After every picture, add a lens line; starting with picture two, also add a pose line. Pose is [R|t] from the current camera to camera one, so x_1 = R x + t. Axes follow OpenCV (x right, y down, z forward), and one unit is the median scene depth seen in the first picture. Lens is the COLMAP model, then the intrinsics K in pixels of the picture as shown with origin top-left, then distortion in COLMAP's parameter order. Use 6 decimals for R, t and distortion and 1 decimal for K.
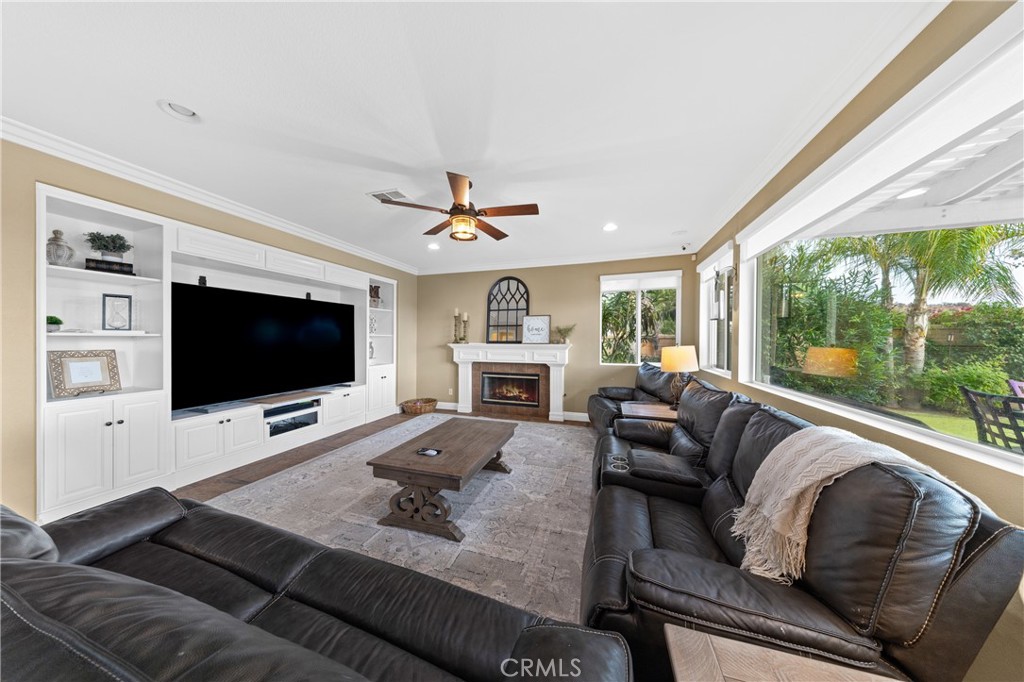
lens RADIAL K [[300.0, 0, 505.7], [0, 300.0, 344.8], [0, 0, 1]] dist [0.000823, 0.000052]
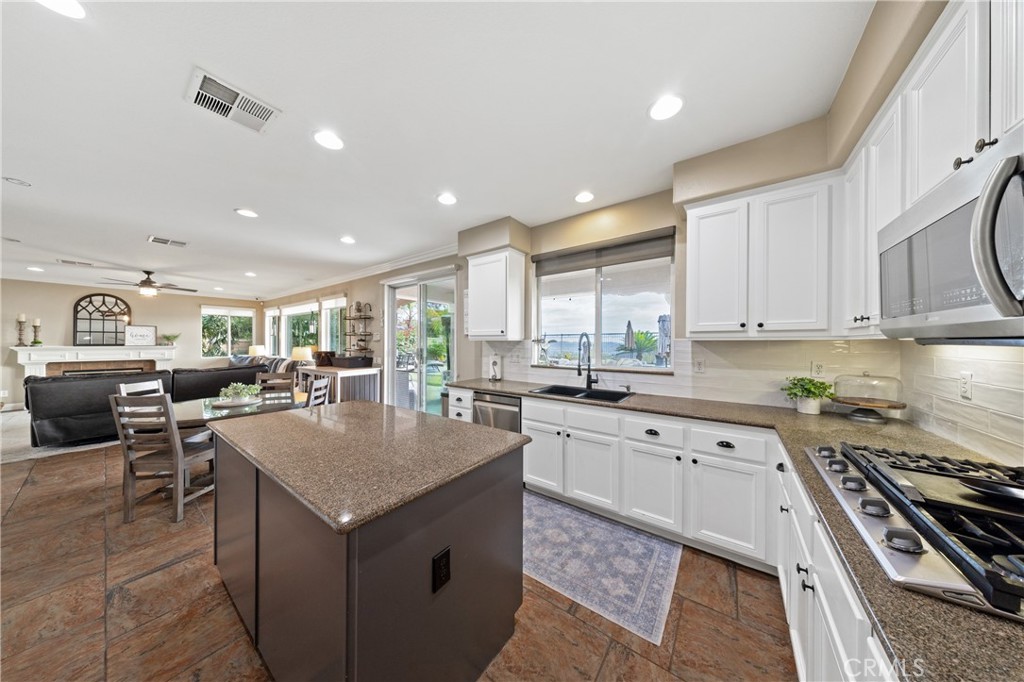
lens RADIAL K [[300.0, 0, 504.0], [0, 300.0, 344.0], [0, 0, 1]] dist [0.000823, 0.000052]
pose [[0.313545, -0.007849, 0.949541, -0.696095], [0.007881, 0.999953, 0.005663, -0.006994], [-0.949541, 0.005708, 0.313593, -1.049112]]
